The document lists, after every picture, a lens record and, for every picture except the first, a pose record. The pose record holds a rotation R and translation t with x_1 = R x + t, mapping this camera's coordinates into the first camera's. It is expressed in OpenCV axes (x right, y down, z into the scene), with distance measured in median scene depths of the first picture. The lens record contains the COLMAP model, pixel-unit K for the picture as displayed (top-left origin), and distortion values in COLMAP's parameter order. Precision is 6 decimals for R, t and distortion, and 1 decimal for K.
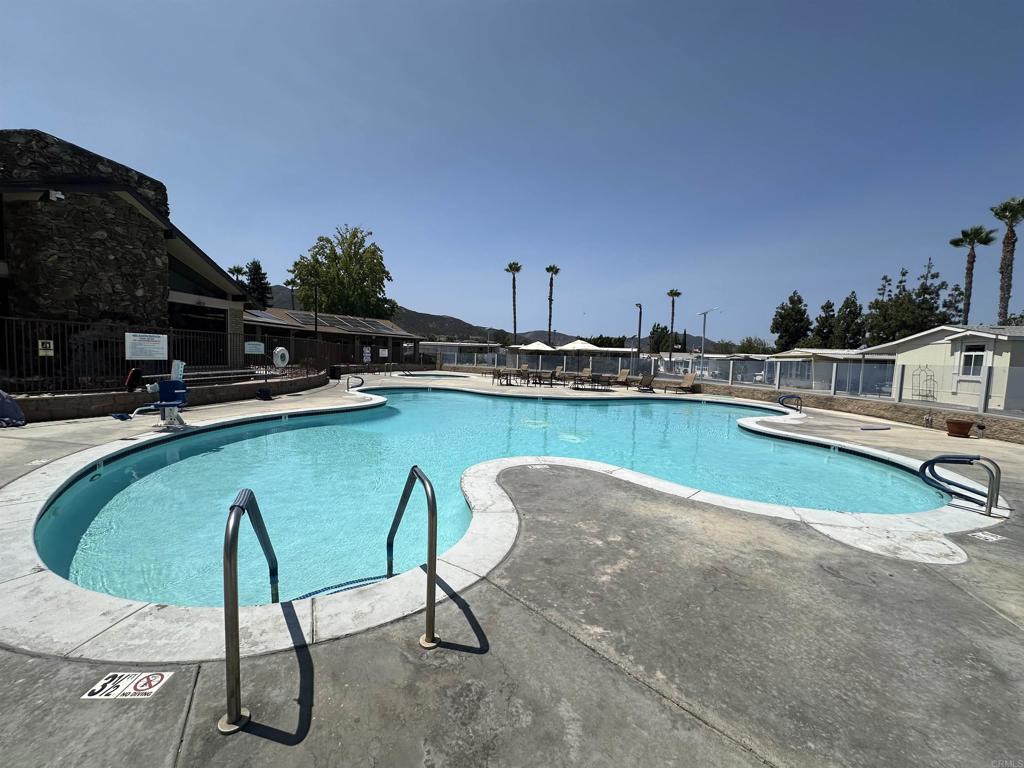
lens RADIAL K [[407.0, 0, 510.8], [0, 407.0, 388.2], [0, 0, 1]] dist [0.001325, -0.000029]
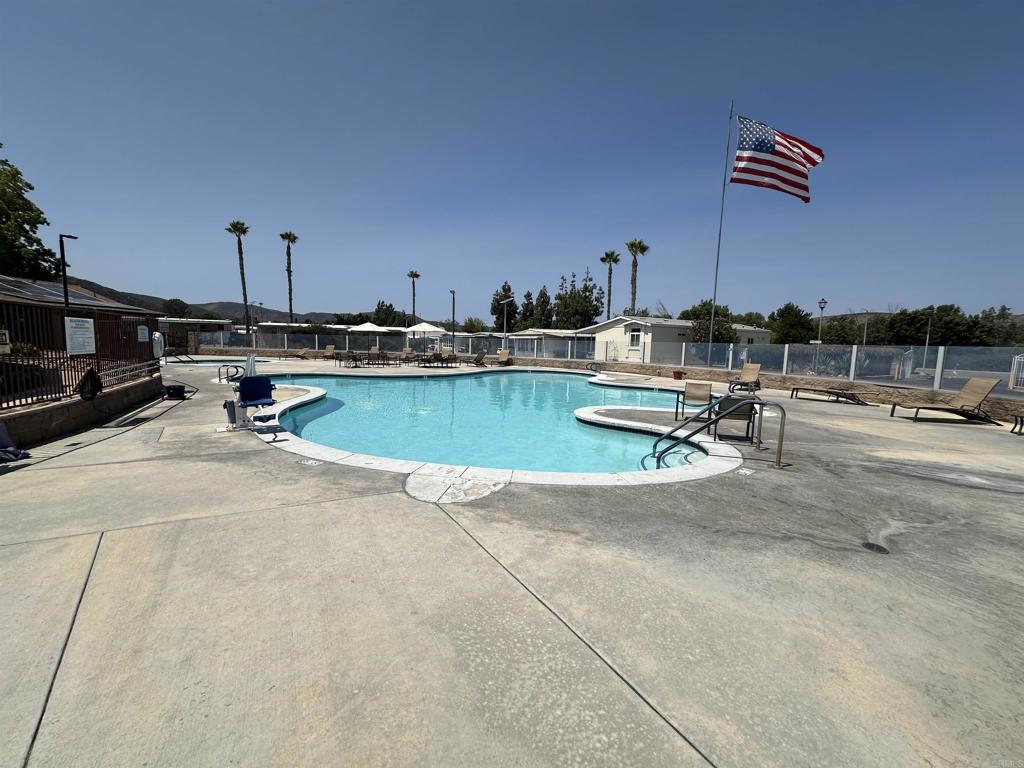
lens RADIAL K [[407.0, 0, 510.6], [0, 407.0, 383.0], [0, 0, 1]] dist [0.001325, -0.000029]
pose [[0.790198, -0.077219, 0.607967, -0.125952], [0.051114, 0.996878, 0.060181, -0.003882], [-0.610716, -0.016479, 0.791678, -0.006798]]
